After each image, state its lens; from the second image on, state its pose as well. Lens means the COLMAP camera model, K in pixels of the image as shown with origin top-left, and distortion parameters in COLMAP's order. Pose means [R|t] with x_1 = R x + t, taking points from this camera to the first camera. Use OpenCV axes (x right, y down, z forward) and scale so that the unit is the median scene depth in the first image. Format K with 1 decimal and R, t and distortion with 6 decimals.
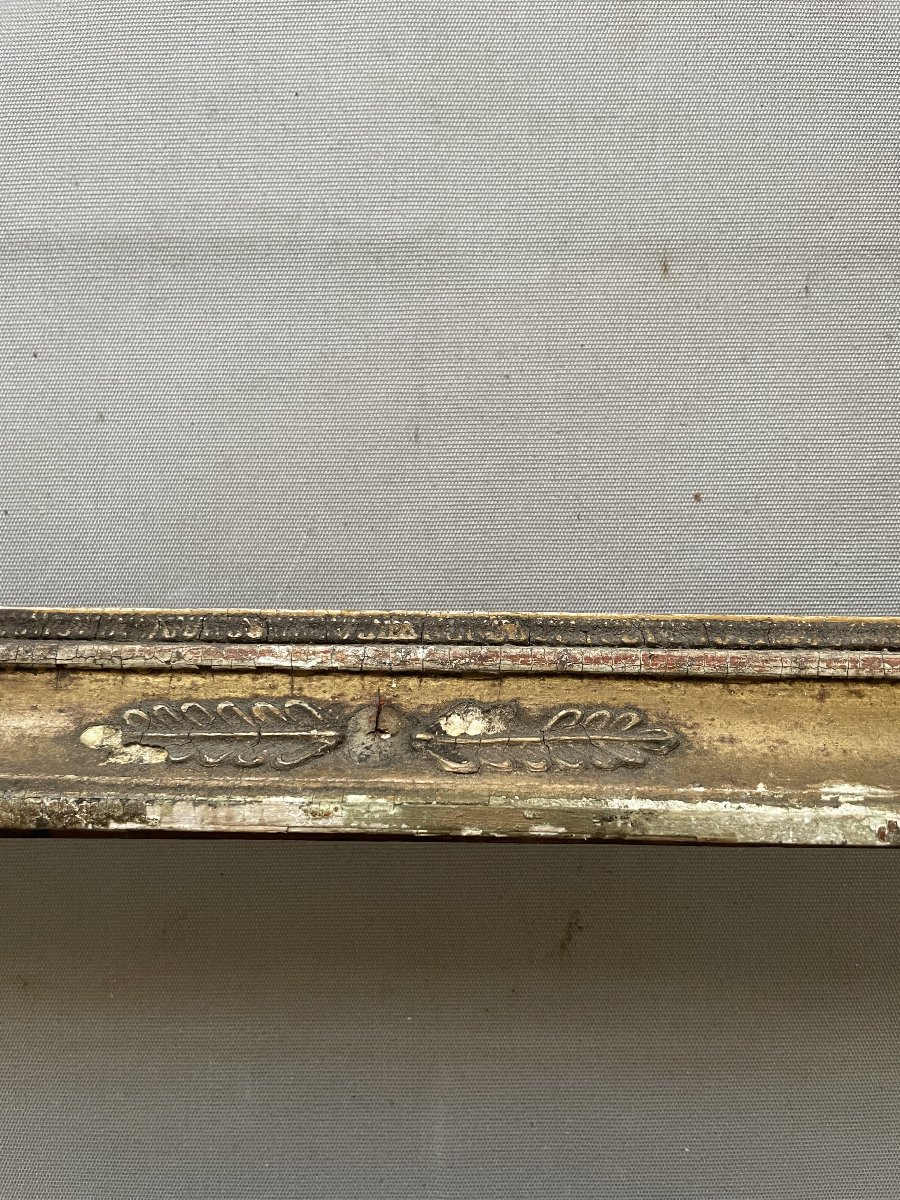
lens RADIAL K [[910.5, 0, 450.0], [0, 910.5, 600.0], [0, 0, 1]] dist [0.070434, -0.121357]
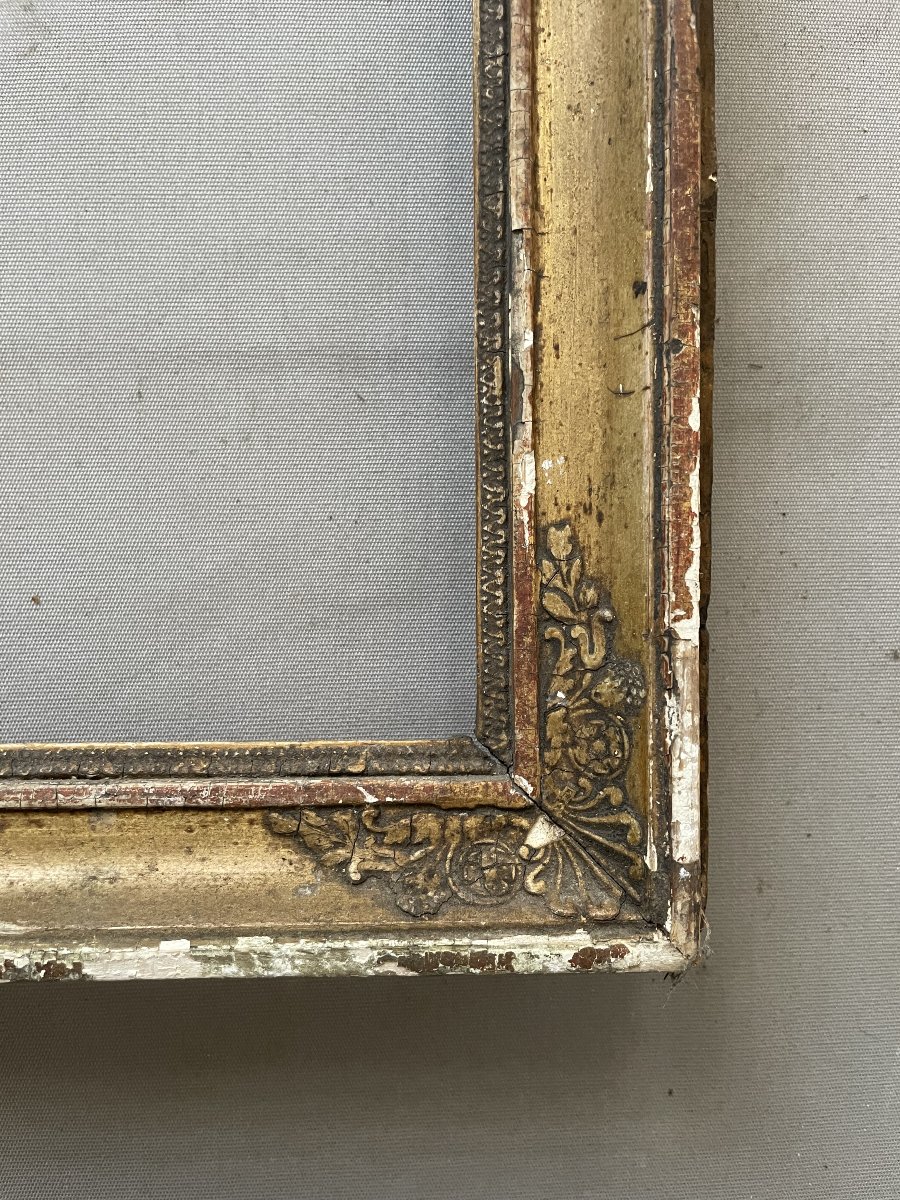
lens RADIAL K [[910.5, 0, 450.0], [0, 910.5, 600.0], [0, 0, 1]] dist [0.070434, -0.121357]
pose [[0.997607, -0.011534, 0.068167, 0.830768], [0.010824, 0.999883, 0.010776, -0.150371], [-0.068284, -0.010012, 0.997616, -0.041456]]
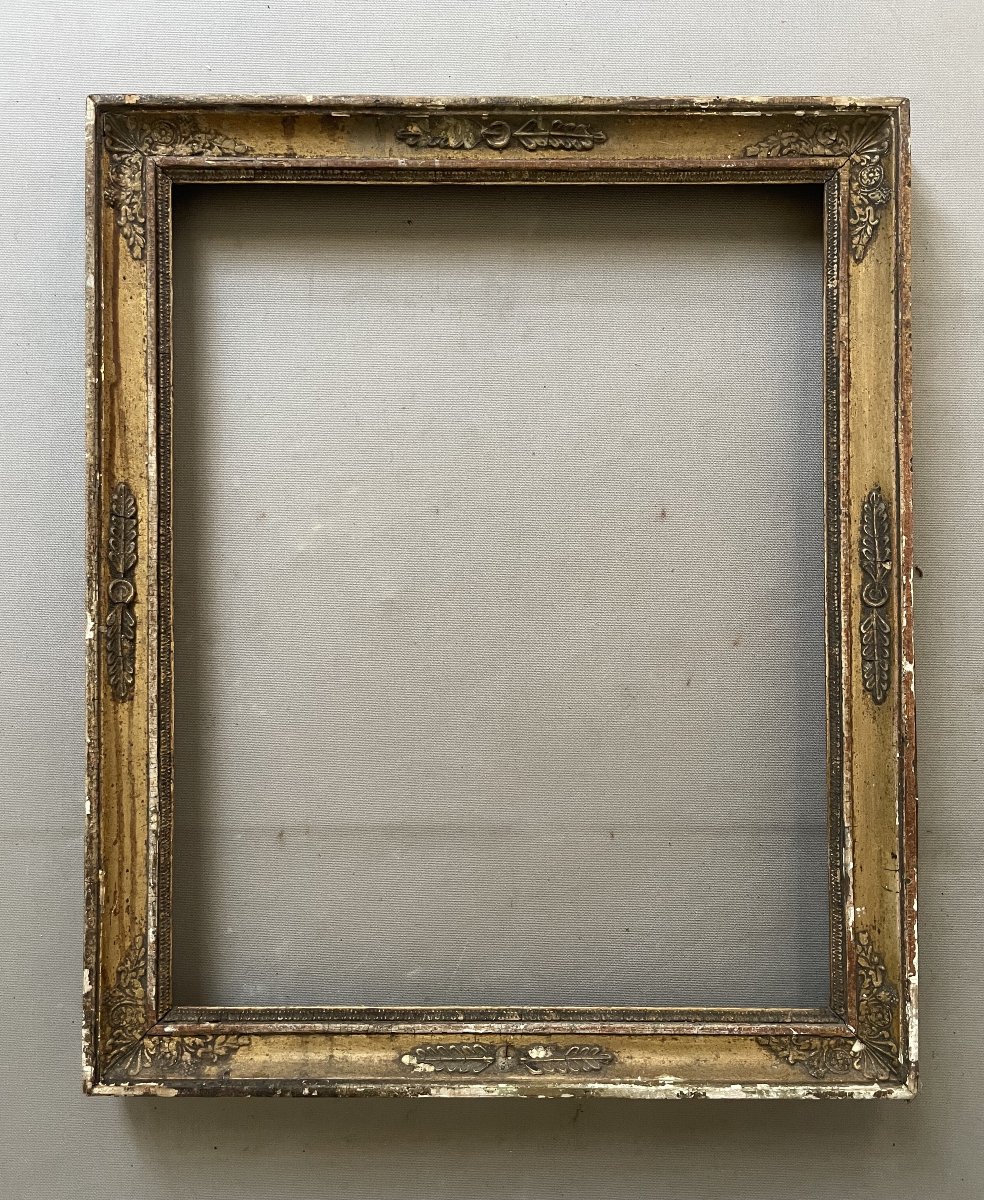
lens RADIAL K [[996.8, 0, 490.5], [0, 996.8, 587.5], [0, 0, 1]] dist [0.077928, -0.110104]
pose [[0.999593, -0.007796, 0.027441, -0.202798], [0.008389, 0.999732, -0.021572, -1.229596], [-0.027266, 0.021794, 0.999391, -2.130091]]
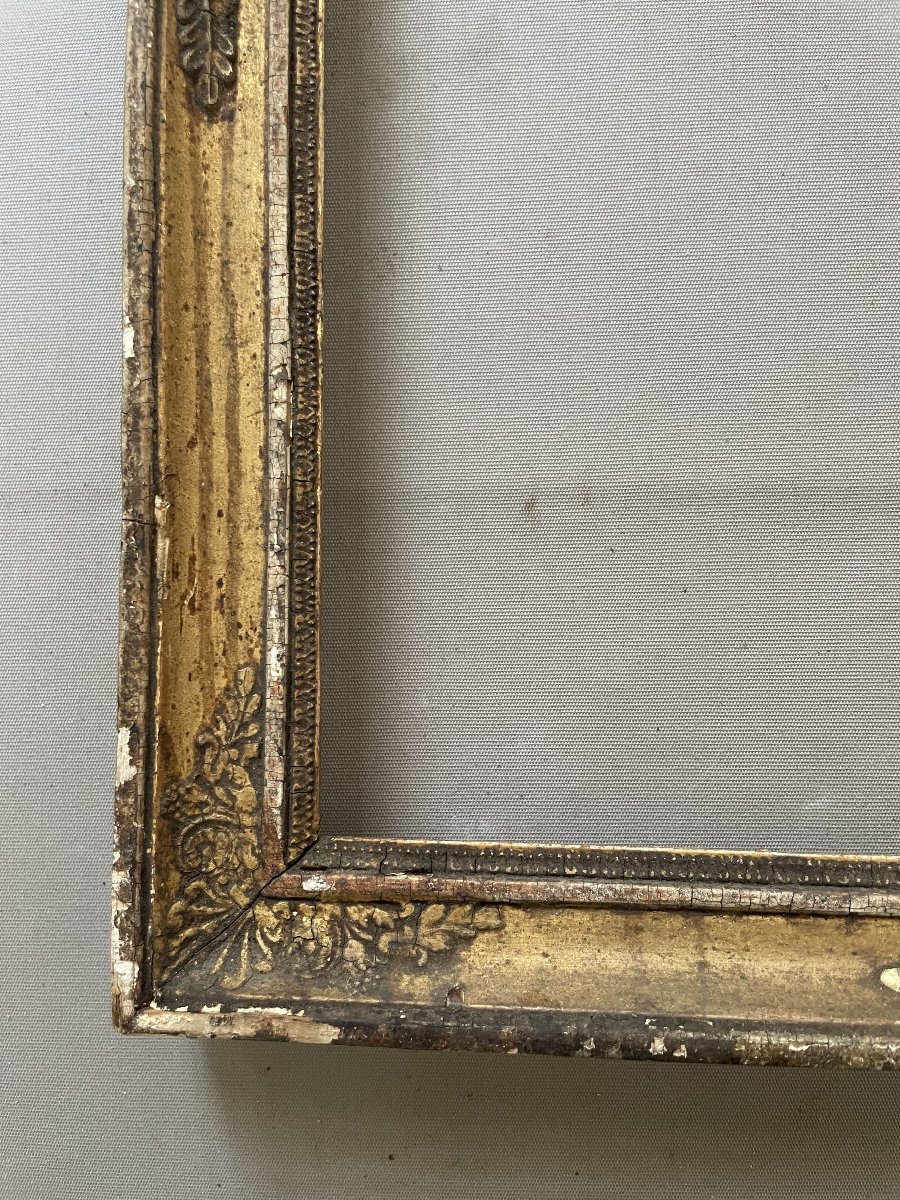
lens RADIAL K [[910.5, 0, 450.0], [0, 910.5, 600.0], [0, 0, 1]] dist [0.070434, -0.121357]
pose [[0.998962, 0.000962, -0.045531, -0.883194], [-0.001996, 0.999741, -0.022668, -0.293445], [0.045498, 0.022735, 0.998706, -0.169573]]
